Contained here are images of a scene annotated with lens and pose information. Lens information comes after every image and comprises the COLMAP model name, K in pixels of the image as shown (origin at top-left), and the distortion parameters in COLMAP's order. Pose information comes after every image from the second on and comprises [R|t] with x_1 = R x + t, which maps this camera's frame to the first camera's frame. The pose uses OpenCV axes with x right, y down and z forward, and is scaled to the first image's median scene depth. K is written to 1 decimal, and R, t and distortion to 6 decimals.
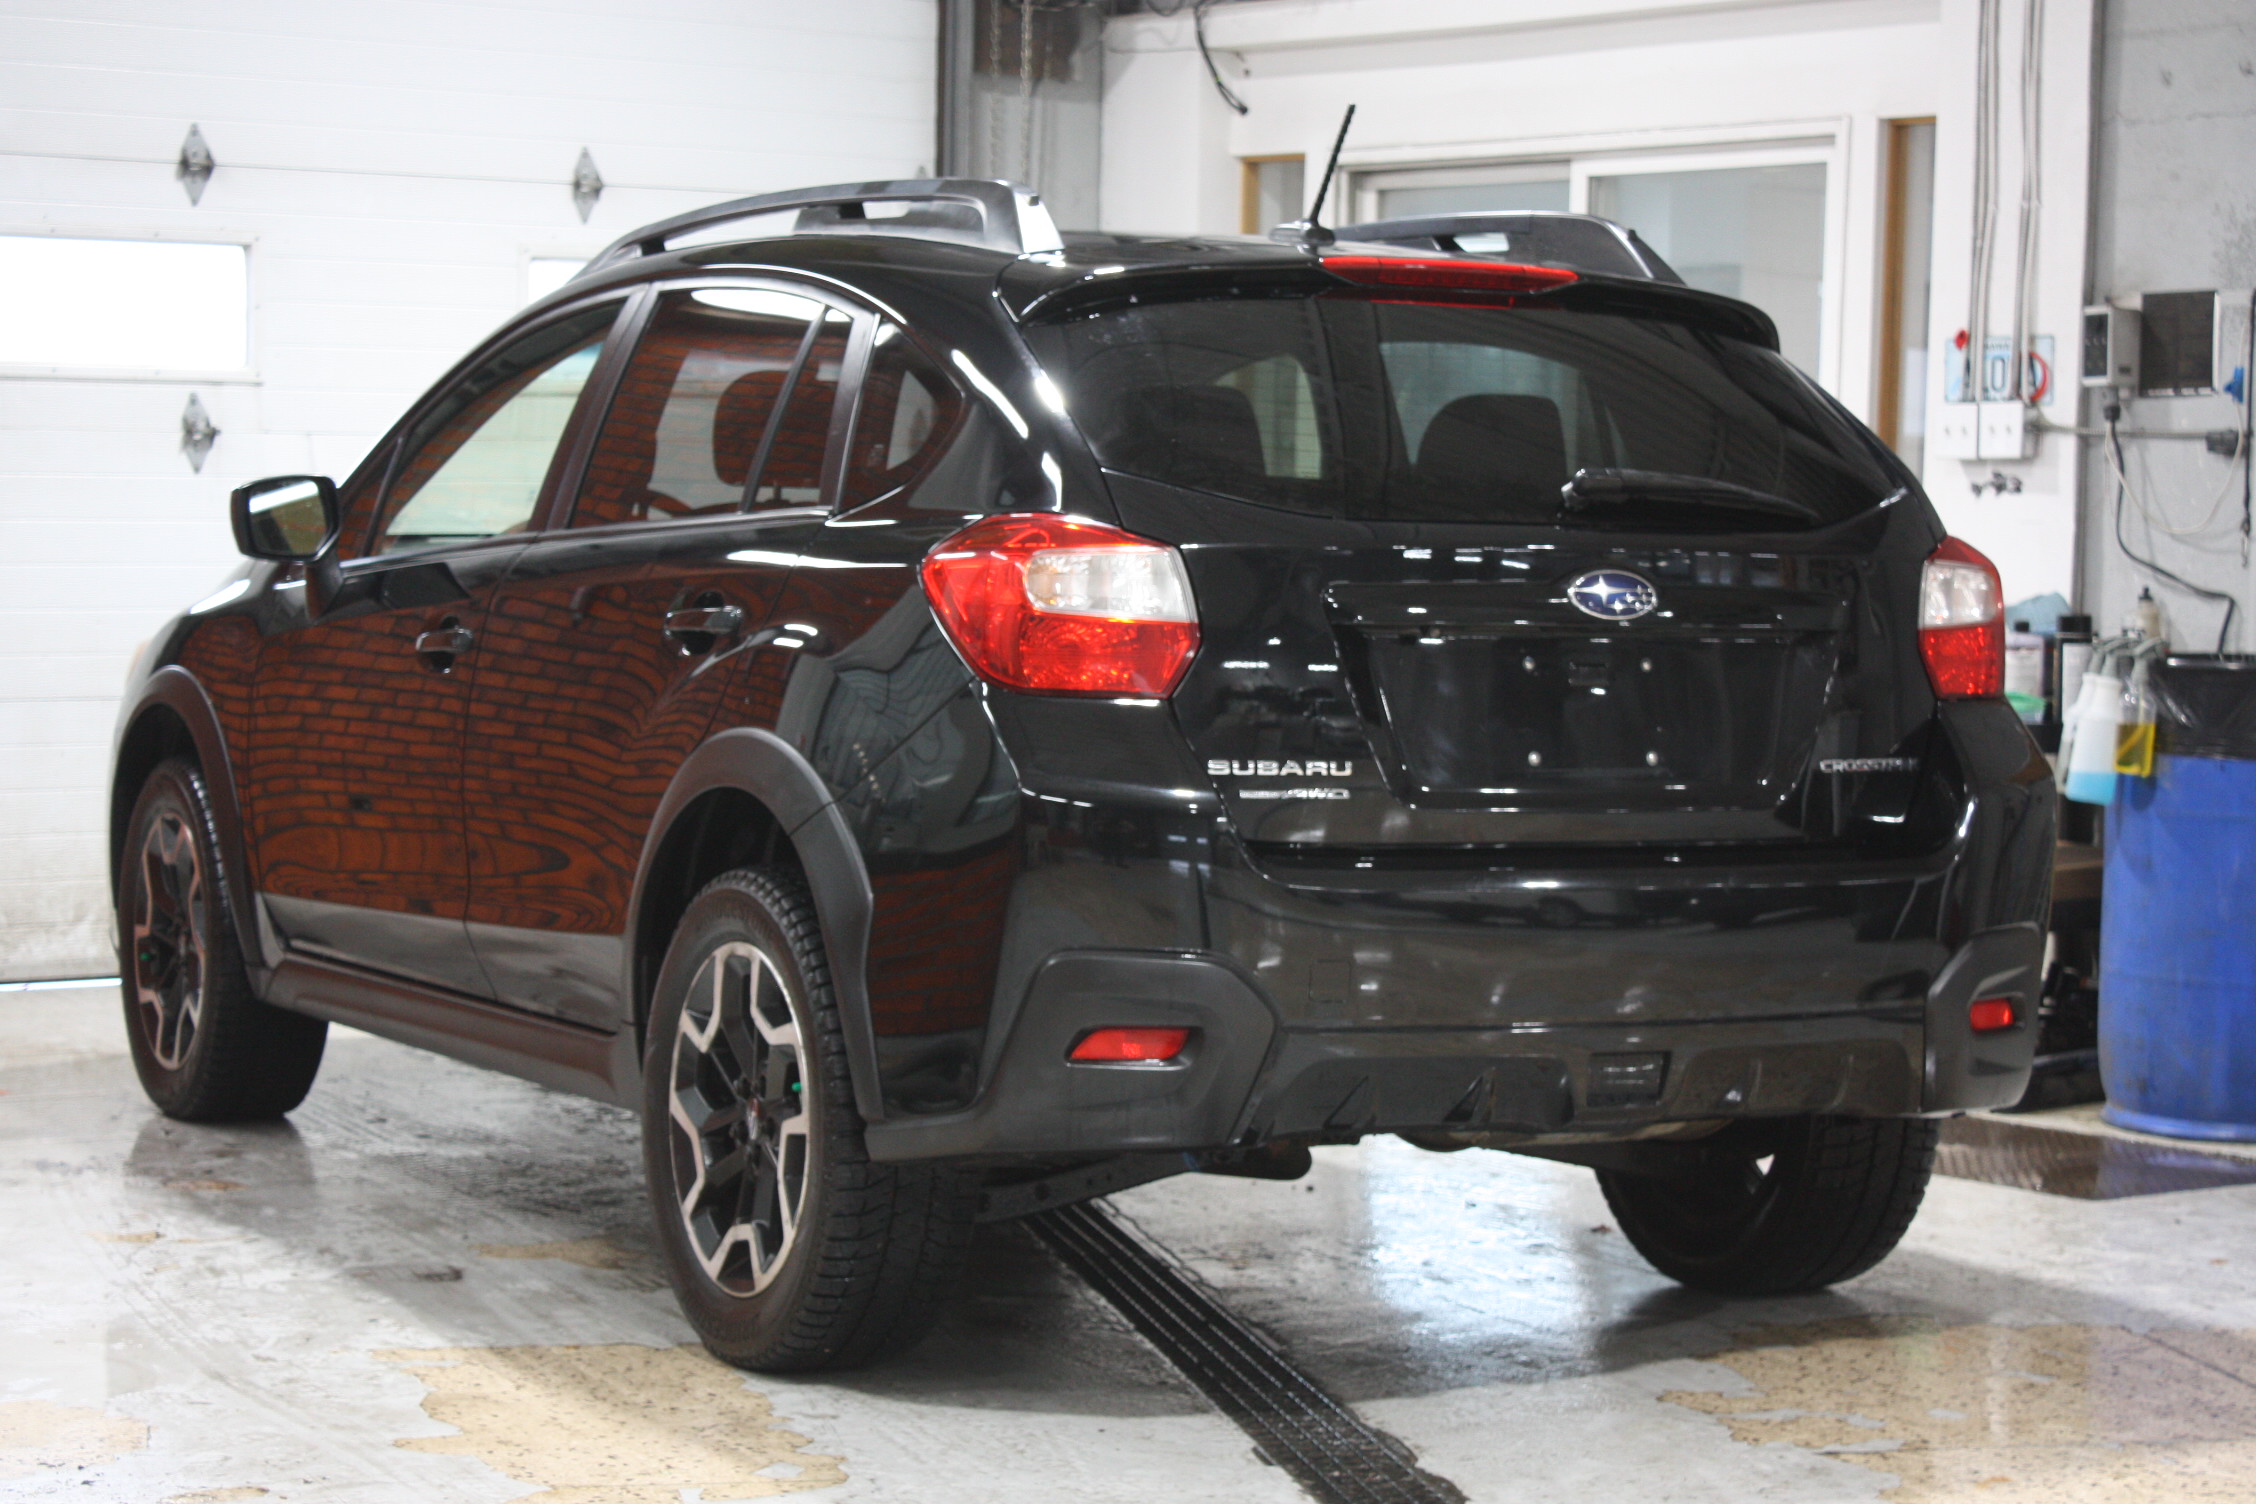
lens RADIAL K [[4774.6, 0, 1134.0], [0, 4774.6, 736.2], [0, 0, 1]] dist [0.036264, 0.000000]
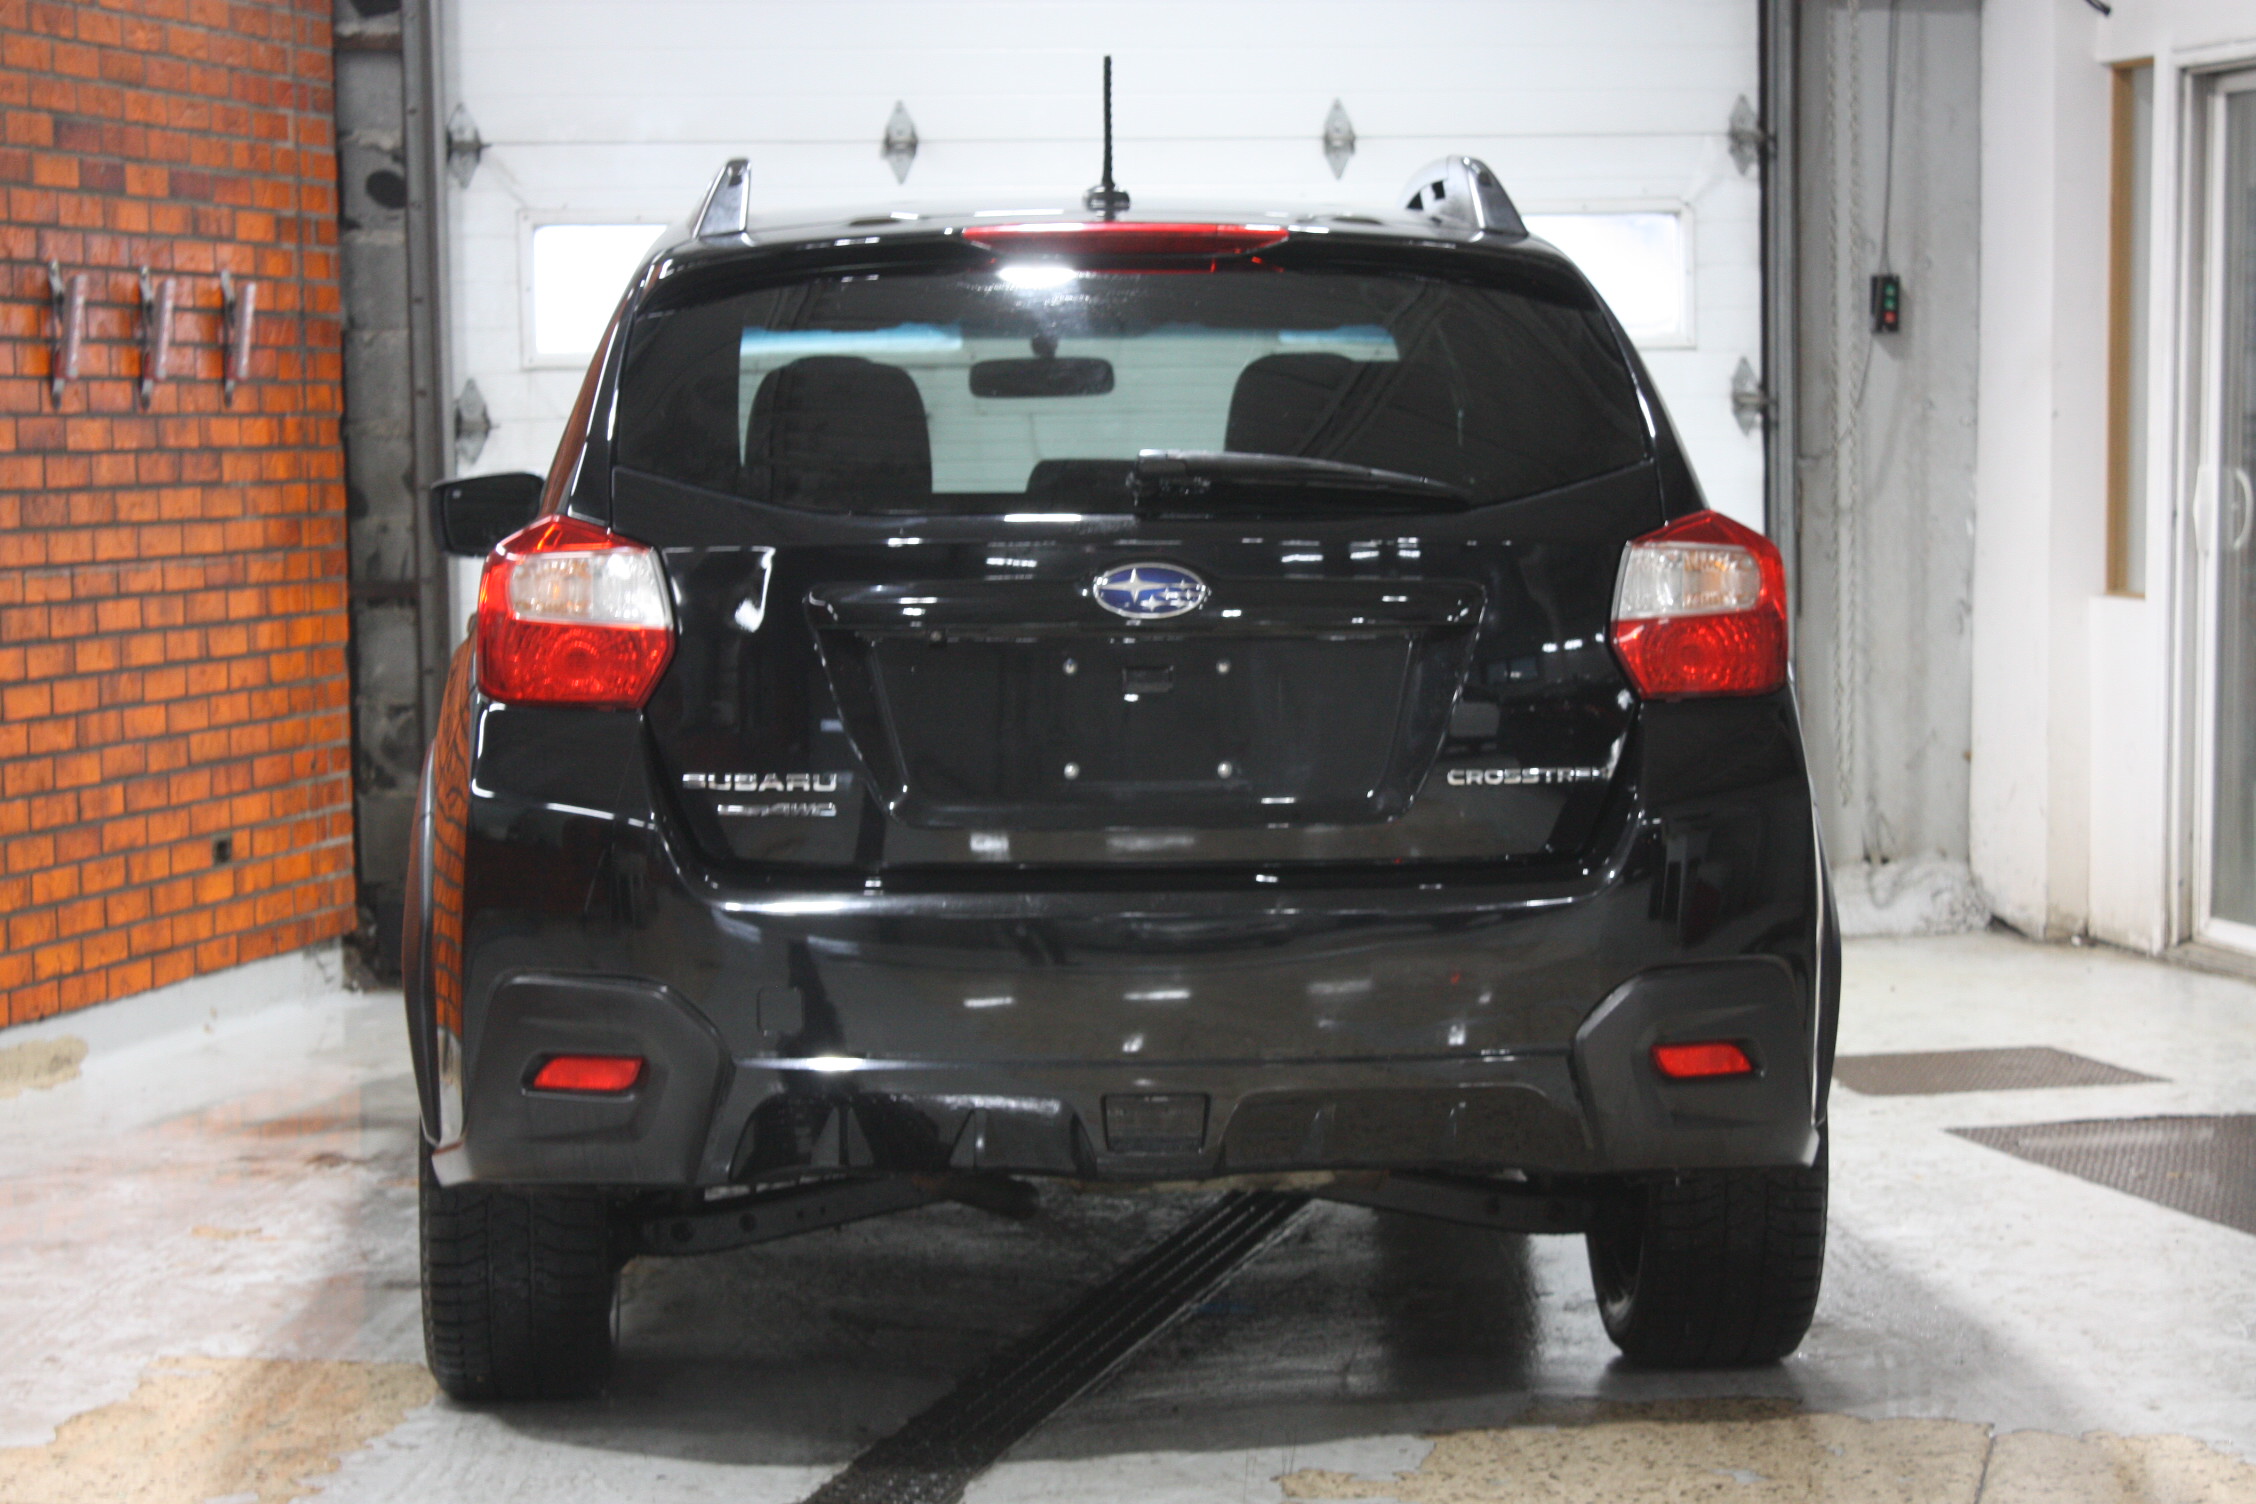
lens RADIAL K [[5088.1, 0, 1121.7], [0, 5088.1, 759.7], [0, 0, 1]] dist [0.048310, 0.000000]
pose [[0.908337, -0.000516, -0.418239, 0.491987], [0.006432, 0.999898, 0.012736, -0.009641], [0.418190, -0.014259, 0.908248, 0.114590]]
